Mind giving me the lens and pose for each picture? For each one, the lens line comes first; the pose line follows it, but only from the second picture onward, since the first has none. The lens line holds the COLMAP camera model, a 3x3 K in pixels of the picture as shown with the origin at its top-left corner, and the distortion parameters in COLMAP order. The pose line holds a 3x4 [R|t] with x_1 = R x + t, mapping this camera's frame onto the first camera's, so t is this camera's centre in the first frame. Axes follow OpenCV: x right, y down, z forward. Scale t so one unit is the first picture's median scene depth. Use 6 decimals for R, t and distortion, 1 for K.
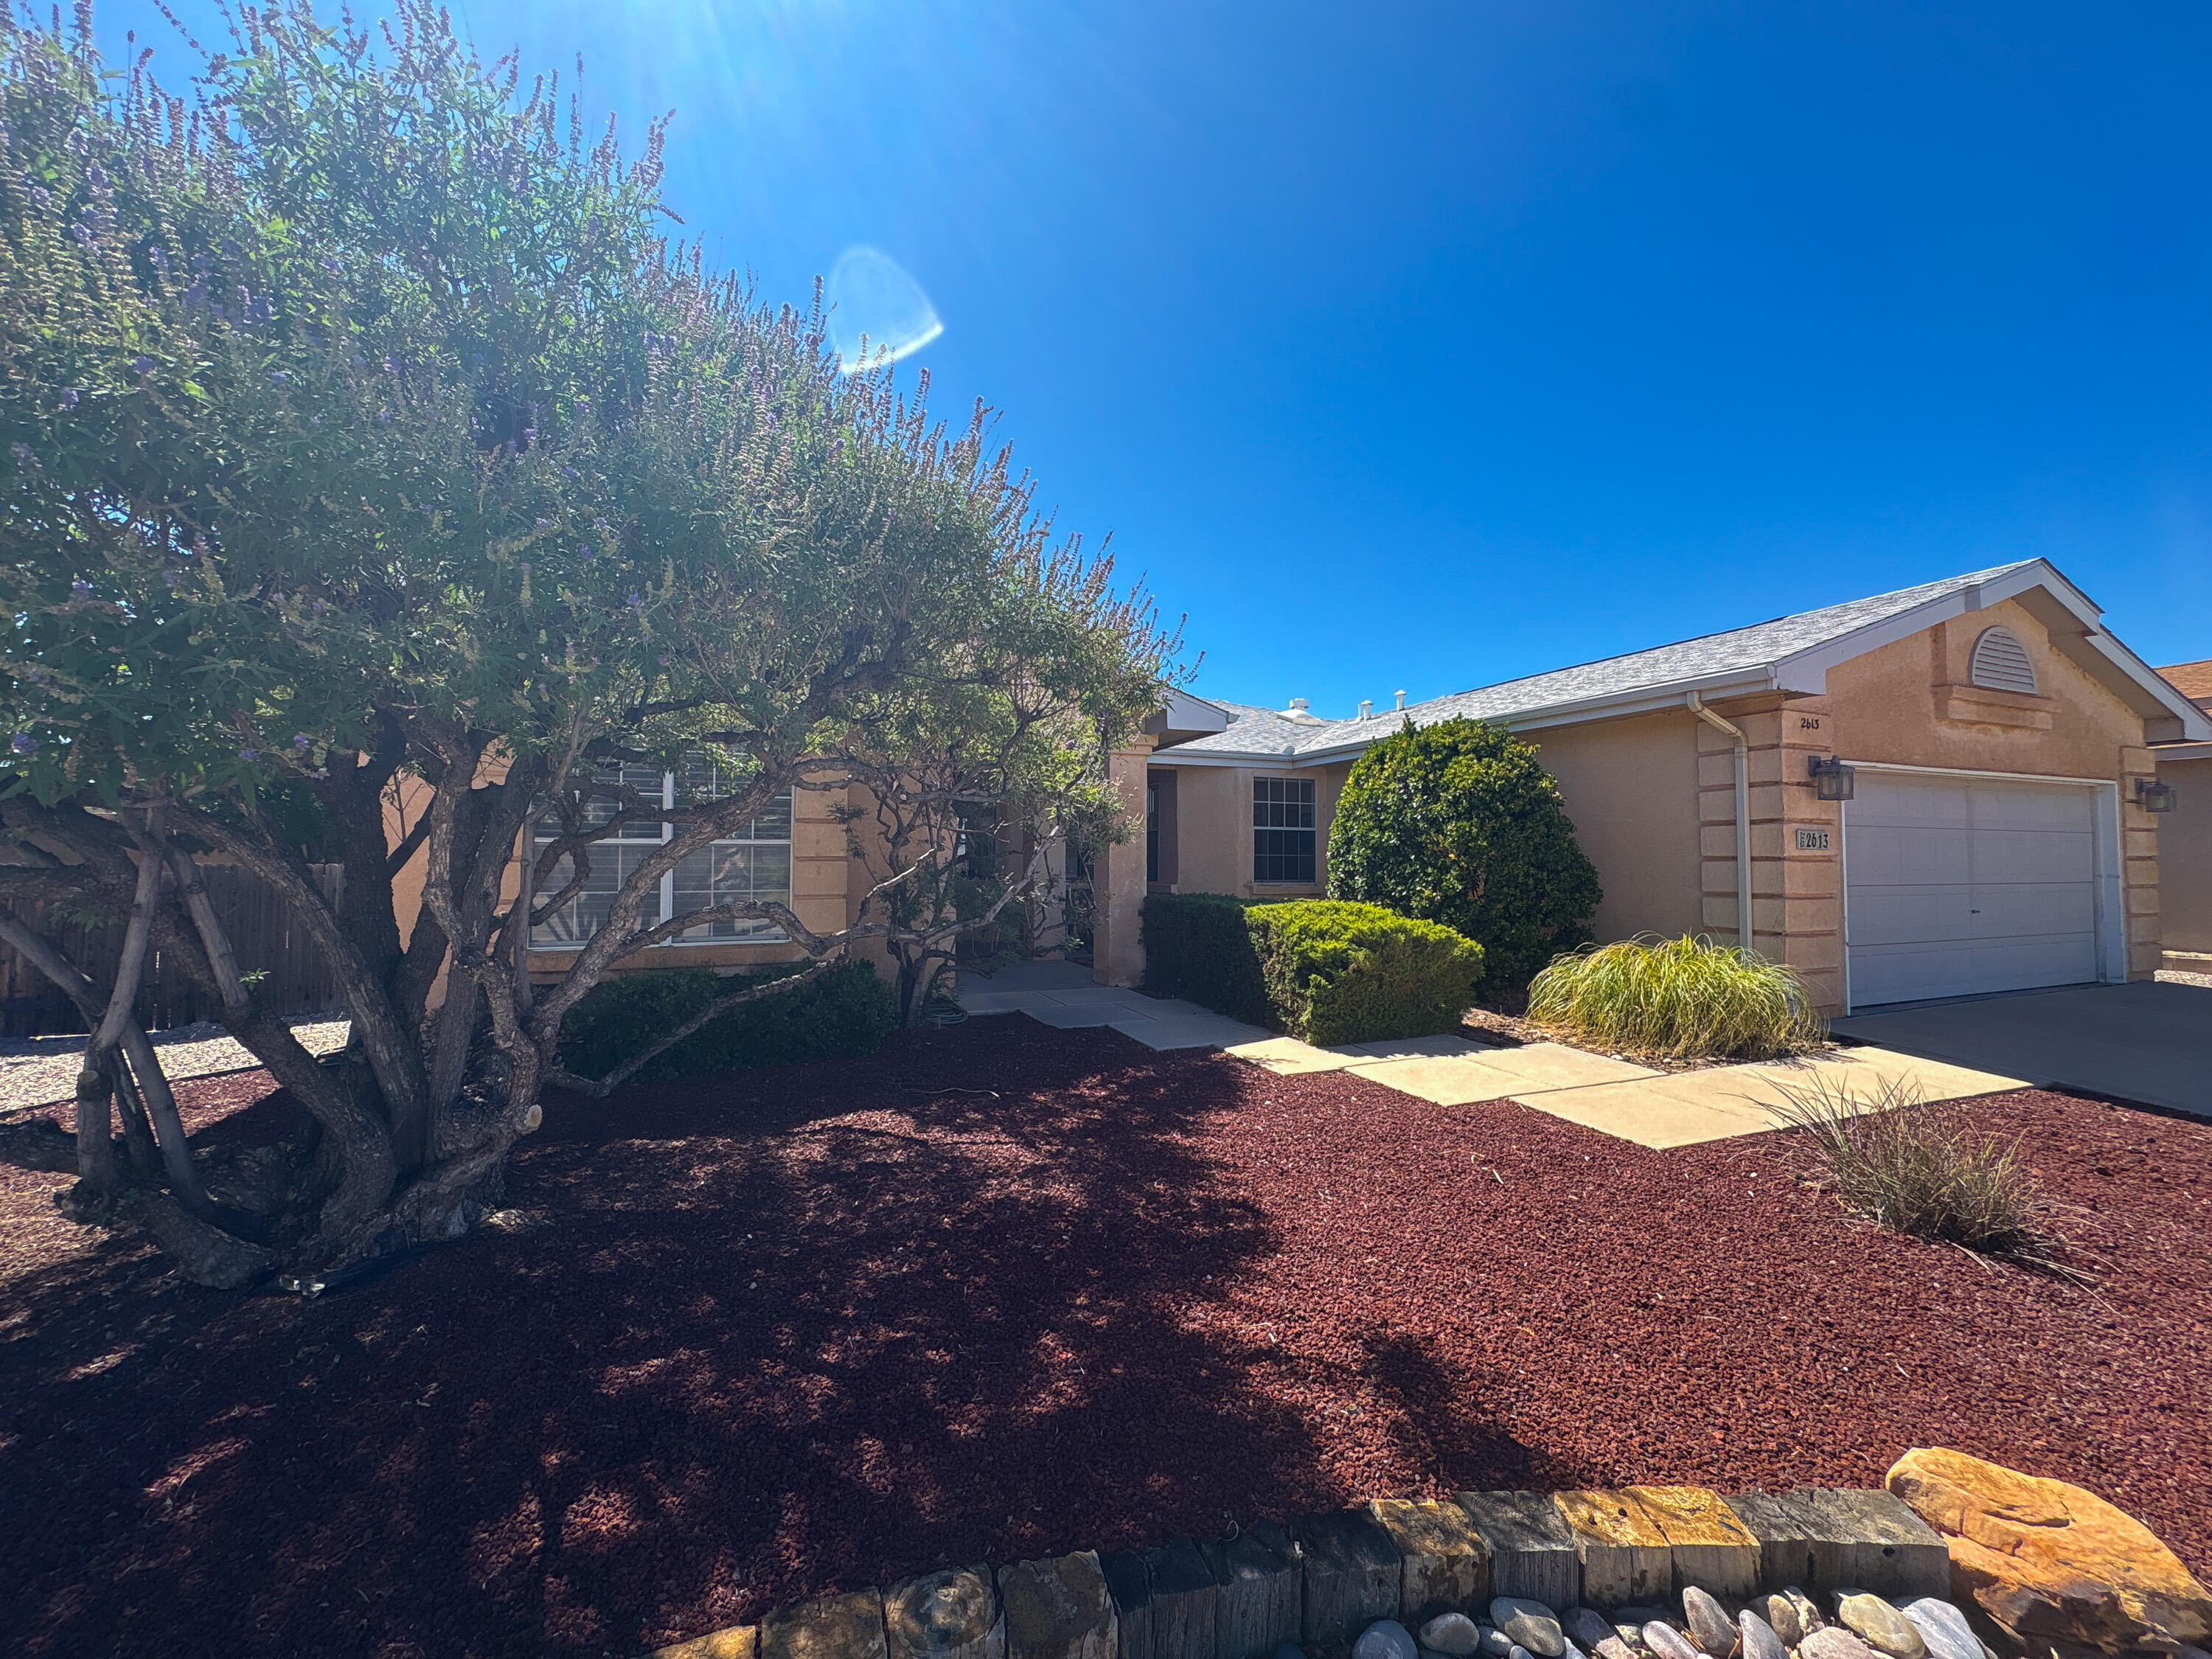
lens RADIAL K [[888.1, 0, 1106.0], [0, 888.1, 829.5], [0, 0, 1]] dist [0.000812, 0.000640]
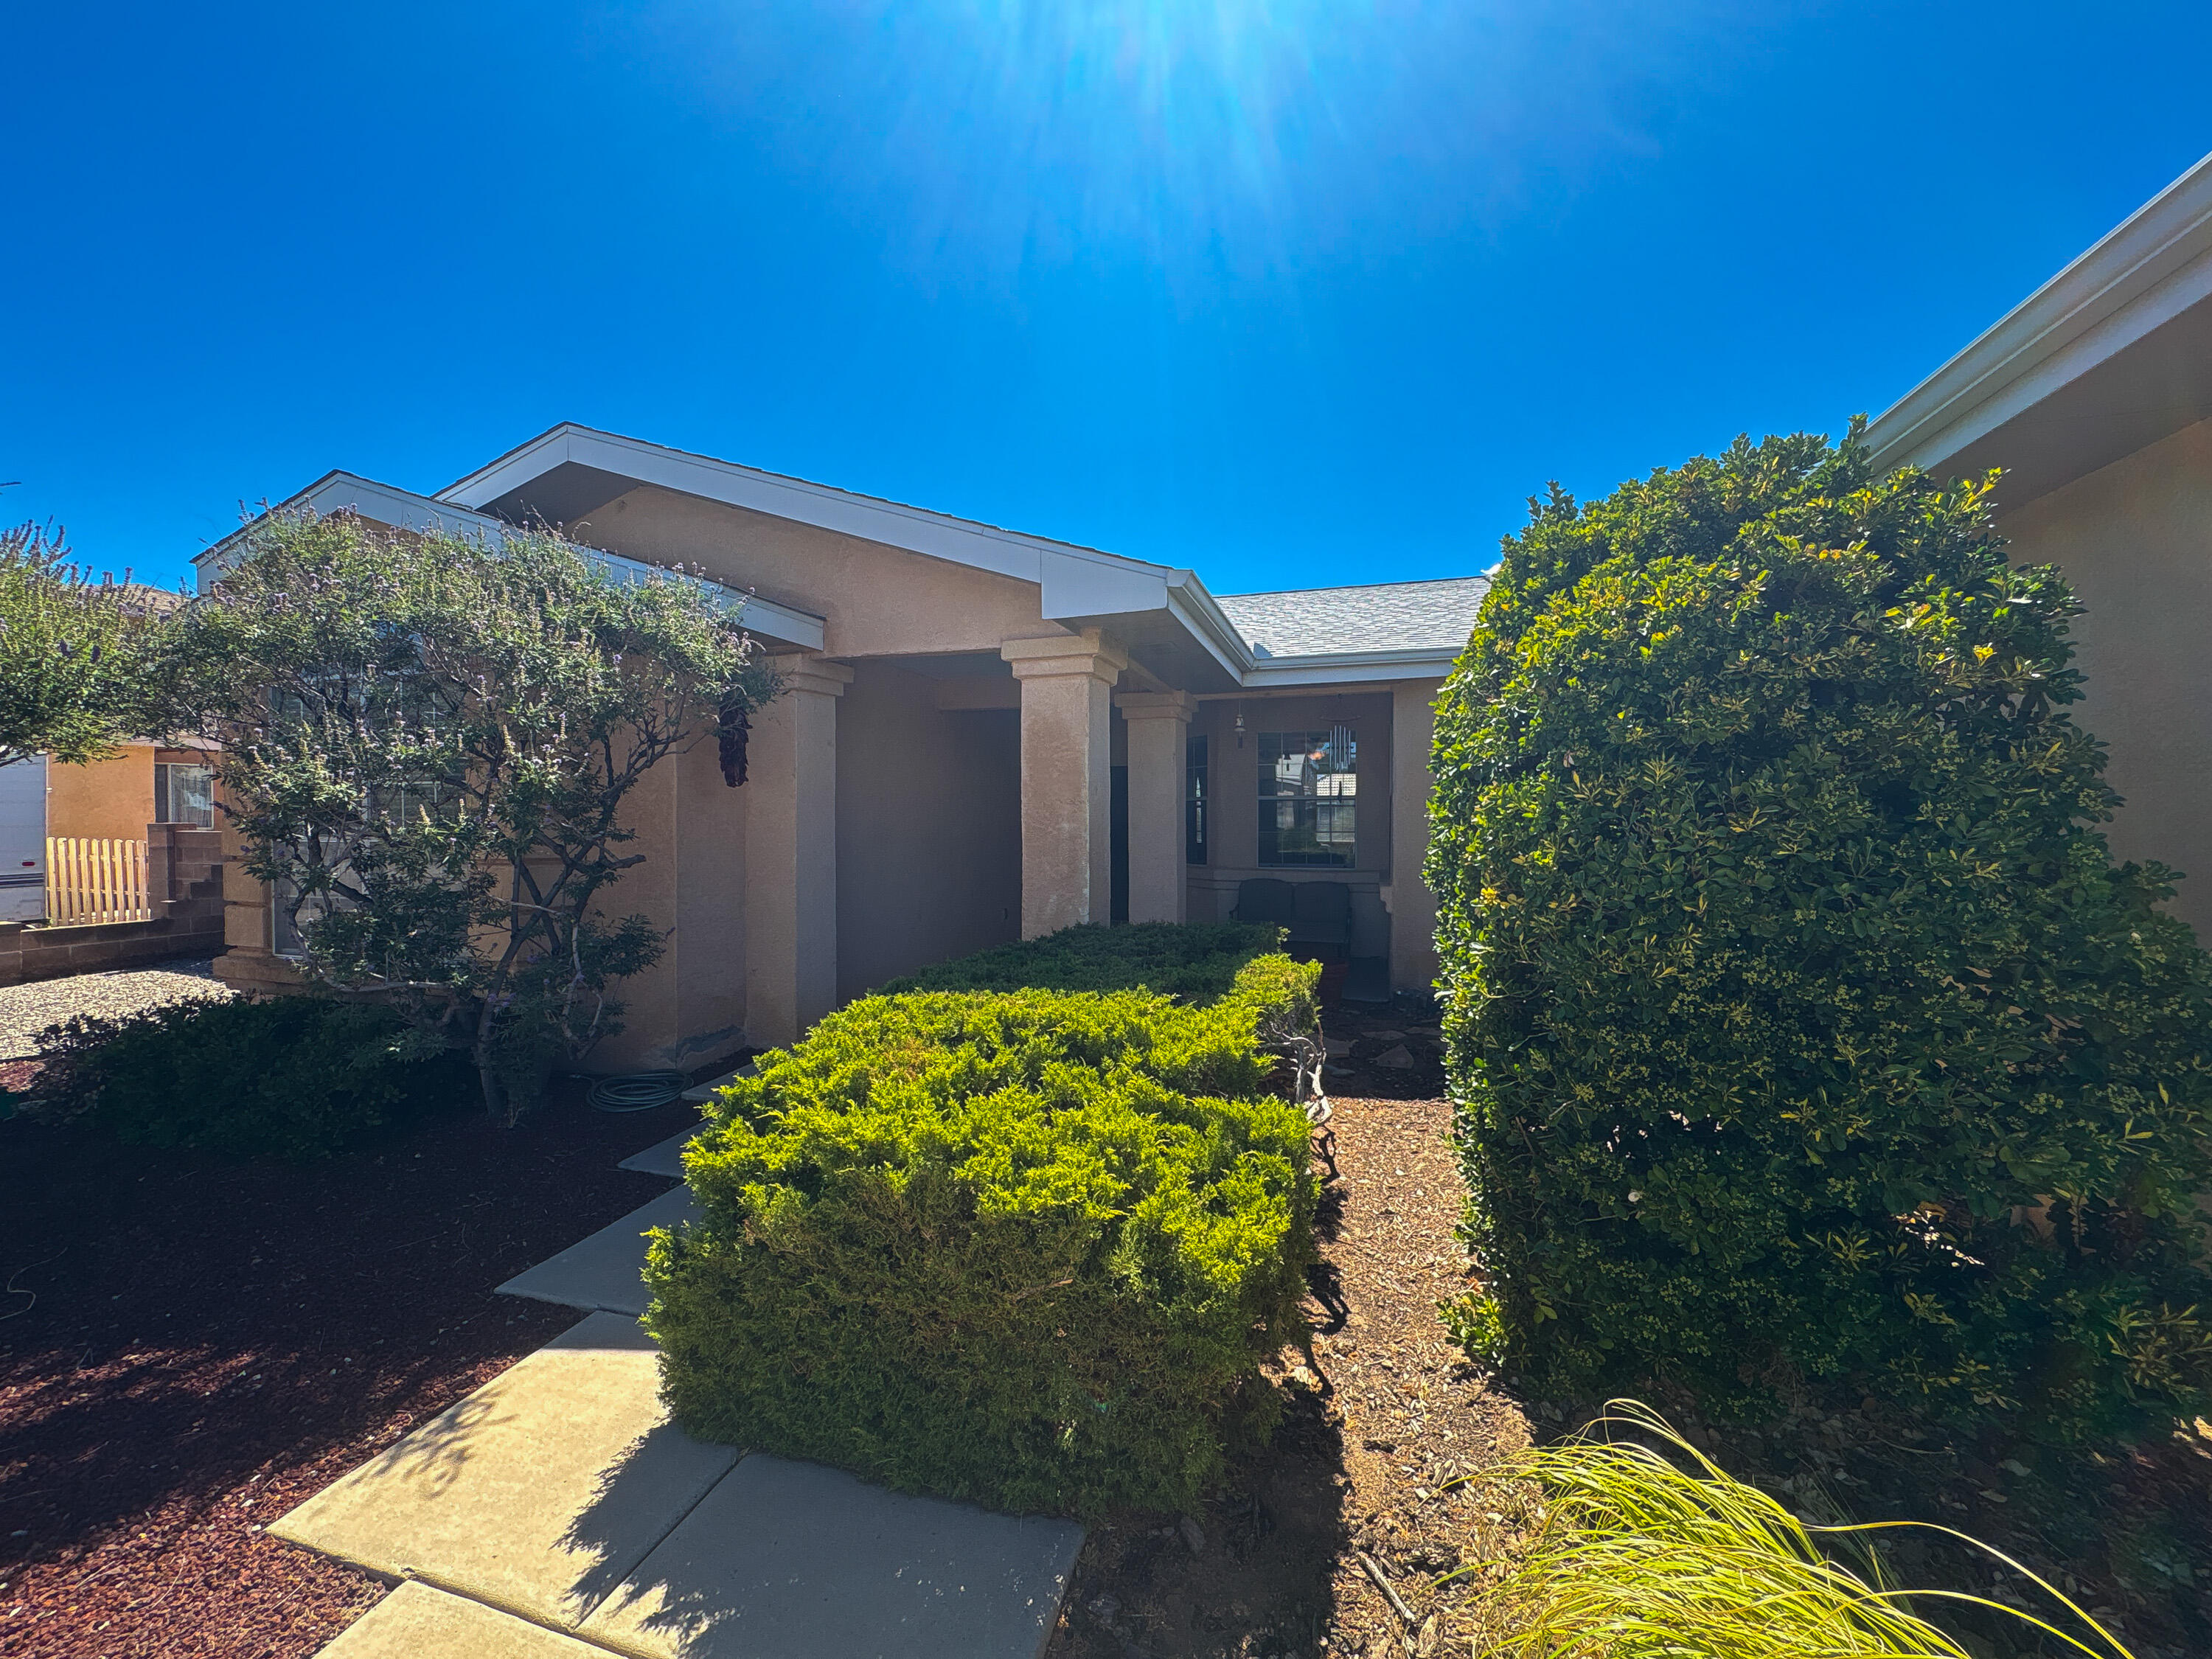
lens RADIAL K [[888.1, 0, 1106.0], [0, 888.1, 829.5], [0, 0, 1]] dist [0.000812, 0.000640]
pose [[0.766574, 0.004911, -0.642137, 0.460638], [0.028787, 0.998703, 0.042003, -0.009185], [0.641510, -0.050683, 0.765439, 0.637720]]
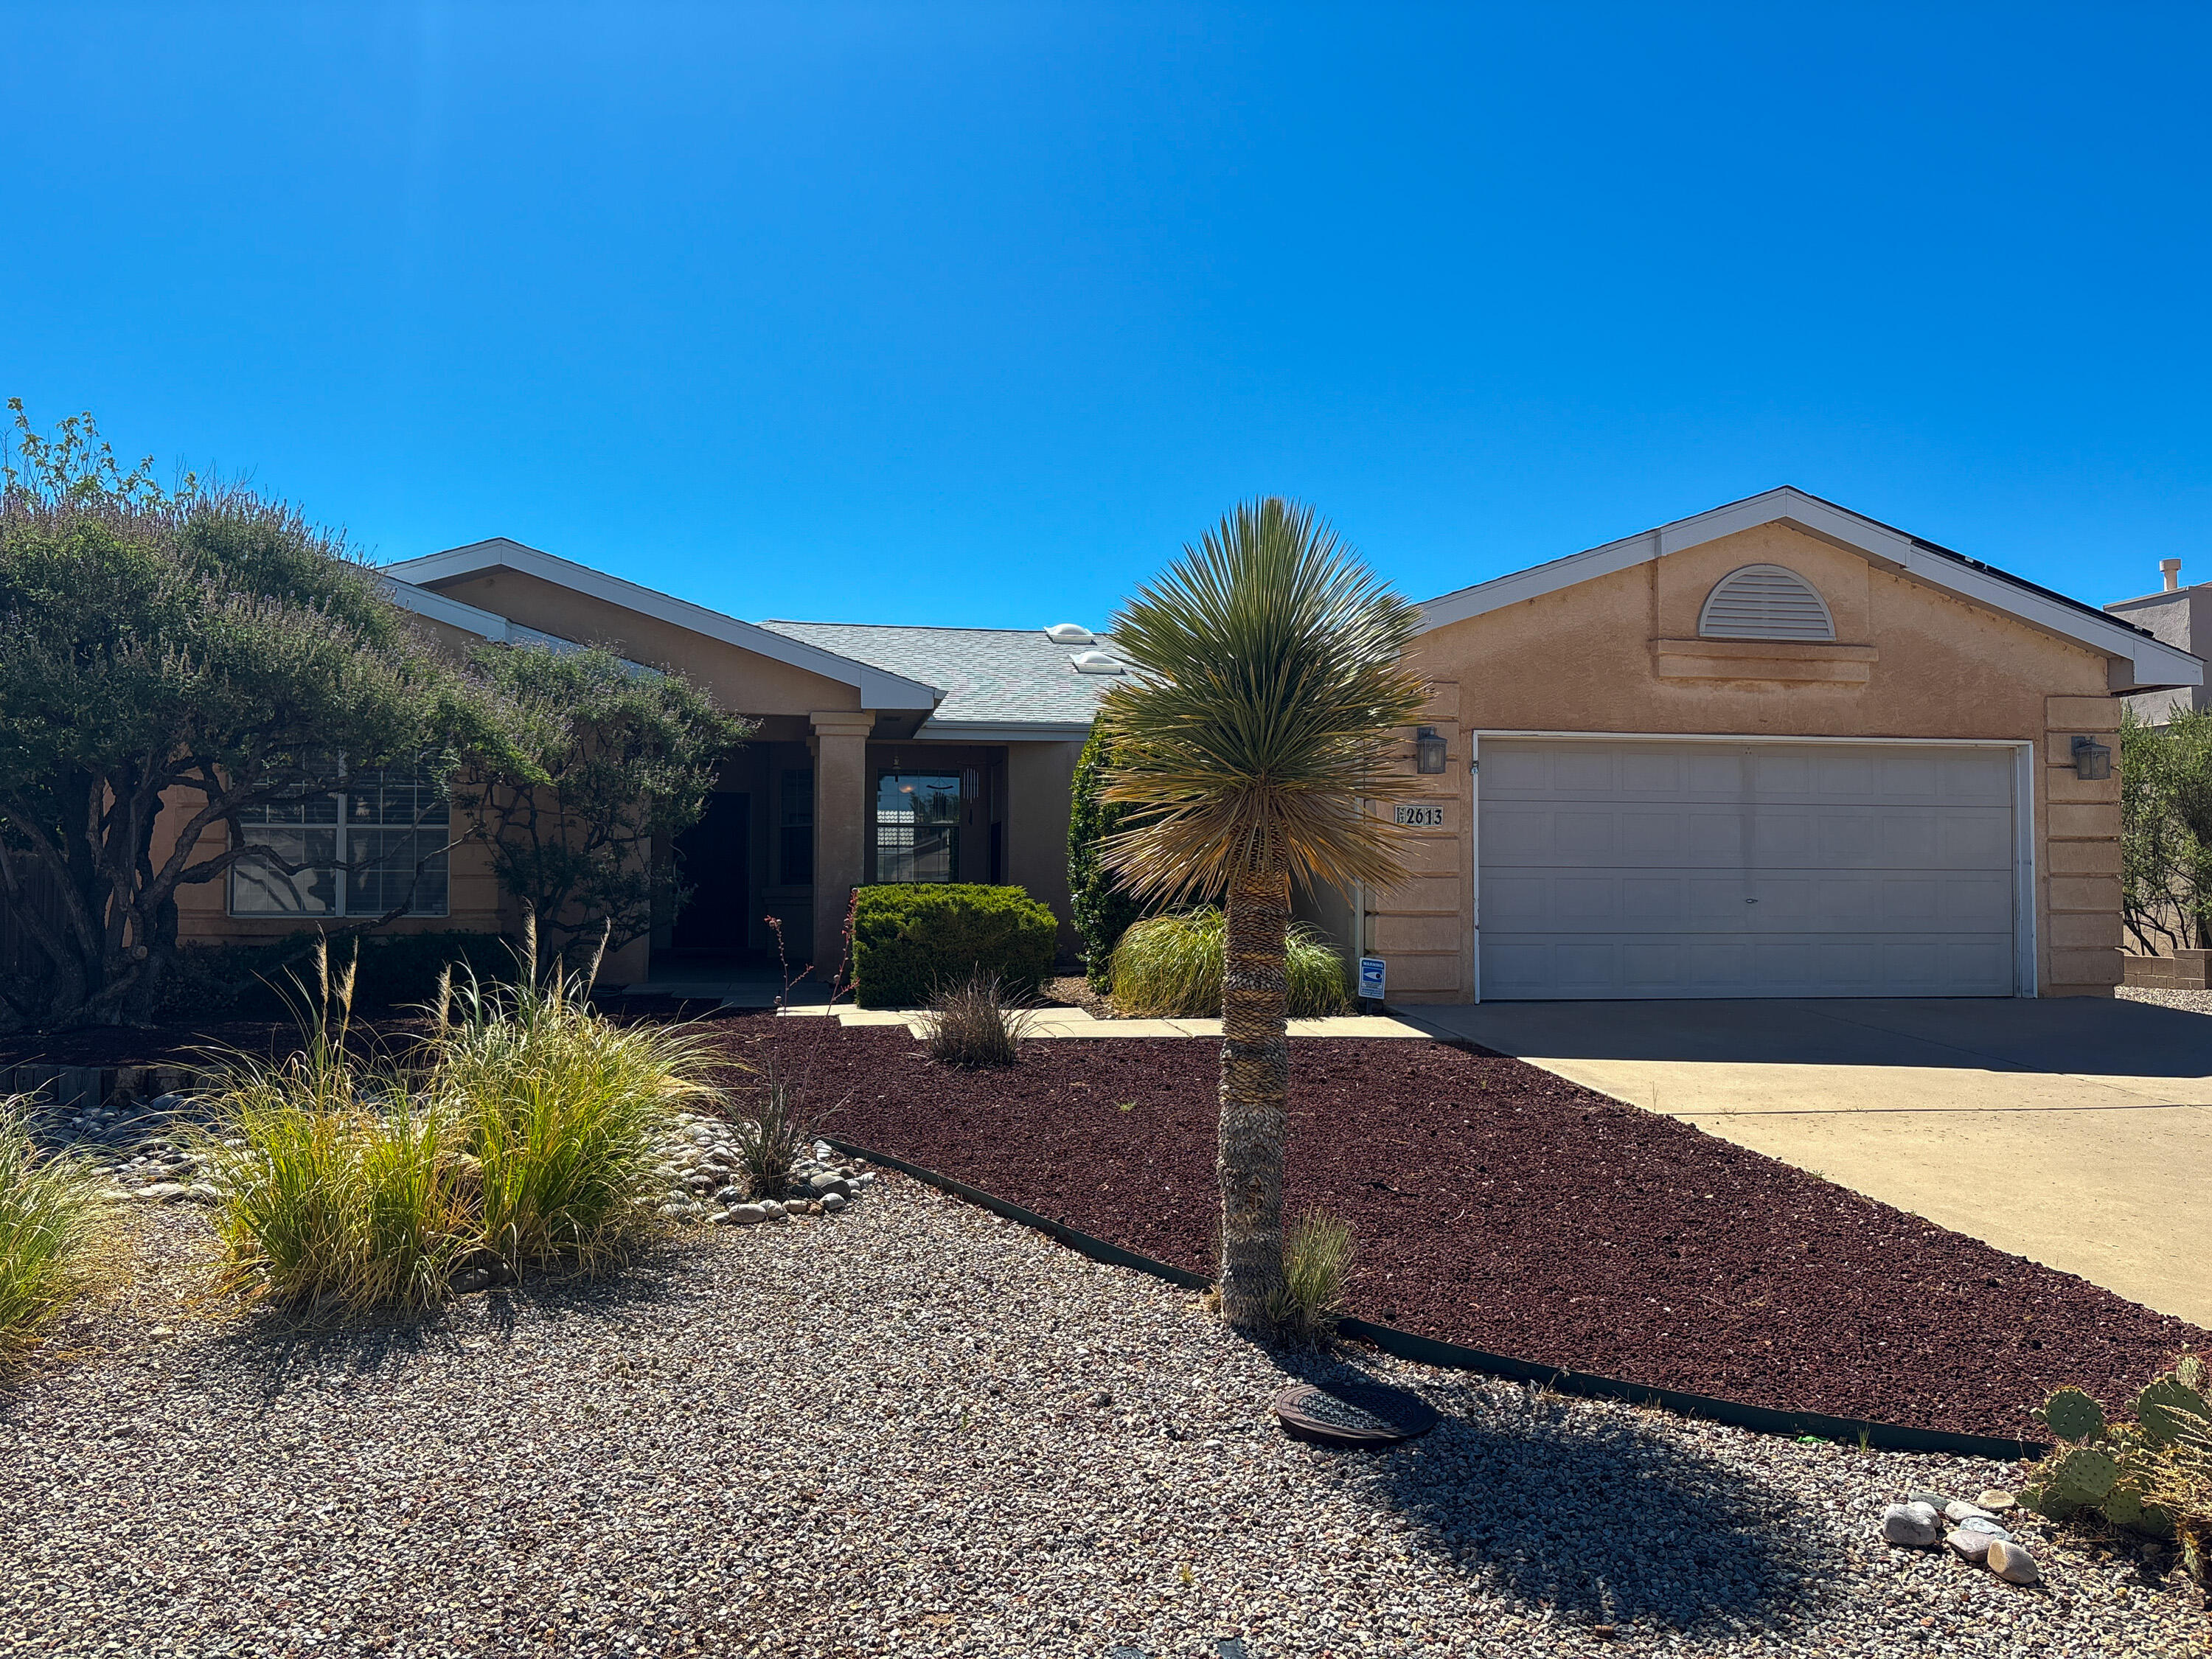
lens RADIAL K [[1685.4, 0, 1061.1], [0, 1685.4, 838.6], [0, 0, 1]] dist [0.006807, -0.000475]
pose [[0.971388, -0.007230, -0.237389, 0.732231], [0.007177, 0.999974, -0.001089, 0.030428], [0.237391, -0.000645, 0.971414, -0.725739]]
